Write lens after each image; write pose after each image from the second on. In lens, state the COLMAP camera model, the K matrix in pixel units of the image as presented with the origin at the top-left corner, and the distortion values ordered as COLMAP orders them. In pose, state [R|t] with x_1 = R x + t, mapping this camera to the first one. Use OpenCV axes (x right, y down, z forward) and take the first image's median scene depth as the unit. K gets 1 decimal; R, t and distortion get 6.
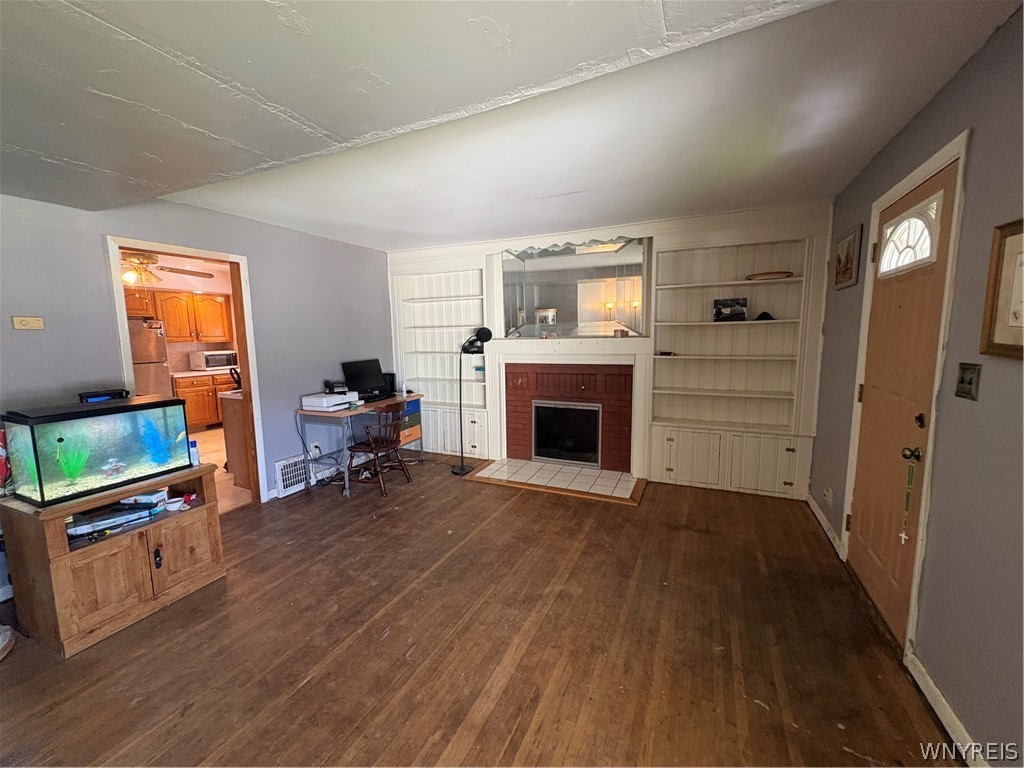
lens RADIAL K [[409.4, 0, 511.8], [0, 409.4, 384.5], [0, 0, 1]] dist [0.002155, -0.000534]
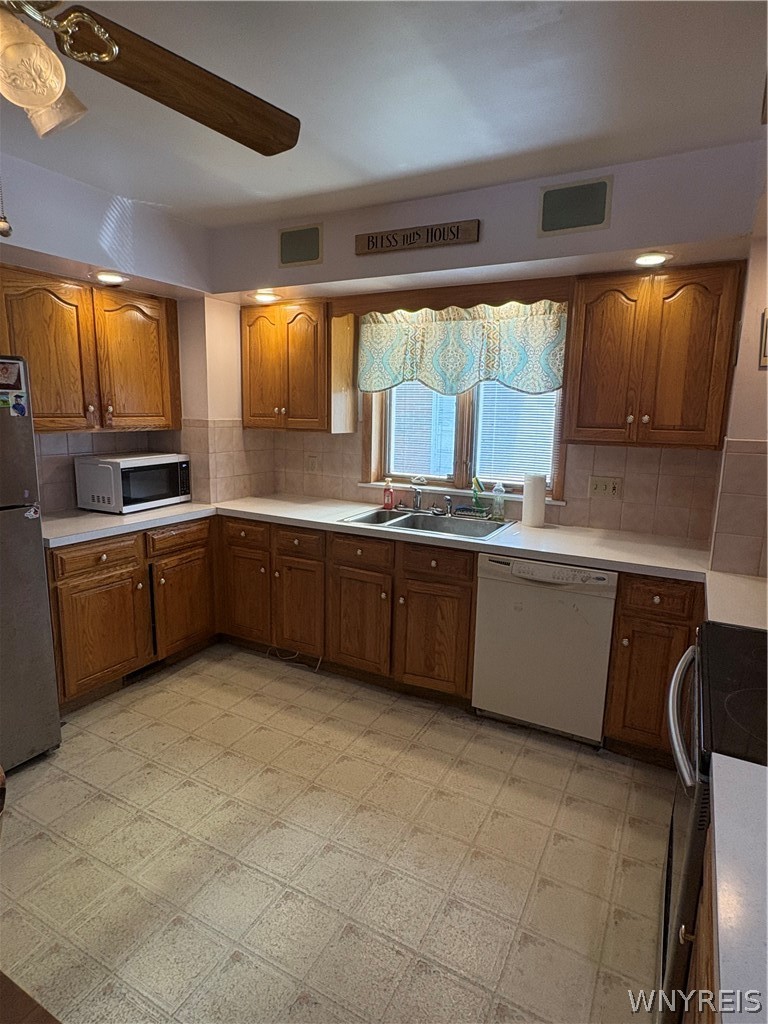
lens RADIAL K [[564.5, 0, 382.4], [0, 564.5, 510.7], [0, 0, 1]] dist [-0.005408, 0.005574]
pose [[0.997391, 0.044053, -0.057187, -1.044359], [-0.040681, 0.997438, 0.058843, -0.154109], [0.059633, -0.056363, 0.996628, 1.121768]]
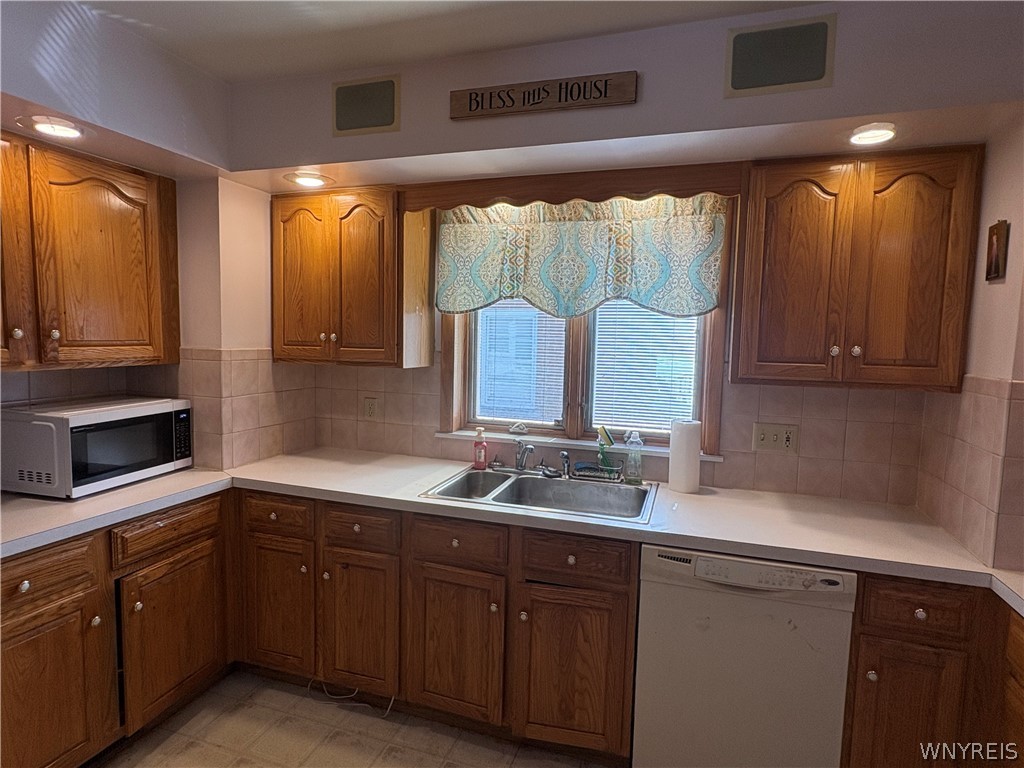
lens RADIAL K [[564.5, 0, 510.1], [0, 564.5, 384.2], [0, 0, 1]] dist [-0.005408, 0.005574]
pose [[0.993131, 0.027105, 0.113827, -1.151295], [-0.023333, 0.999138, -0.034337, -0.188776], [-0.114660, 0.031445, 0.992907, 1.407320]]
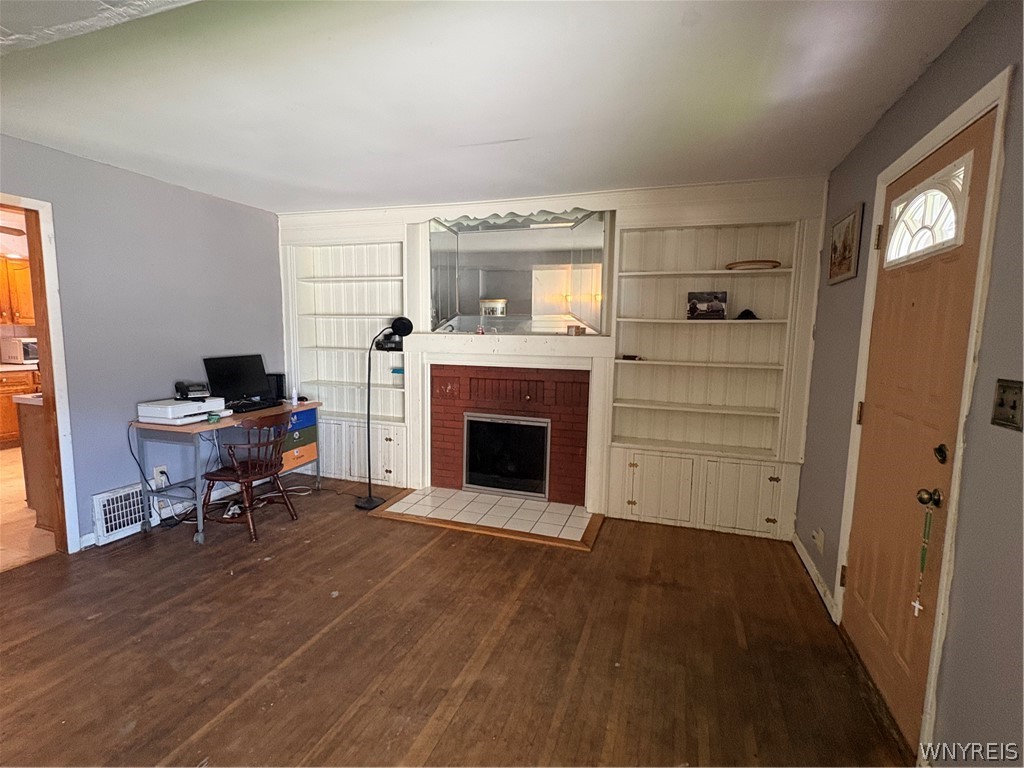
lens RADIAL K [[481.4, 0, 512.3], [0, 481.4, 385.8], [0, 0, 1]] dist [0.000582, -0.000655]
pose [[0.994355, 0.020686, 0.104064, 0.066315], [-0.019706, 0.999751, -0.010434, -0.007197], [-0.104254, 0.008325, 0.994516, 0.114546]]
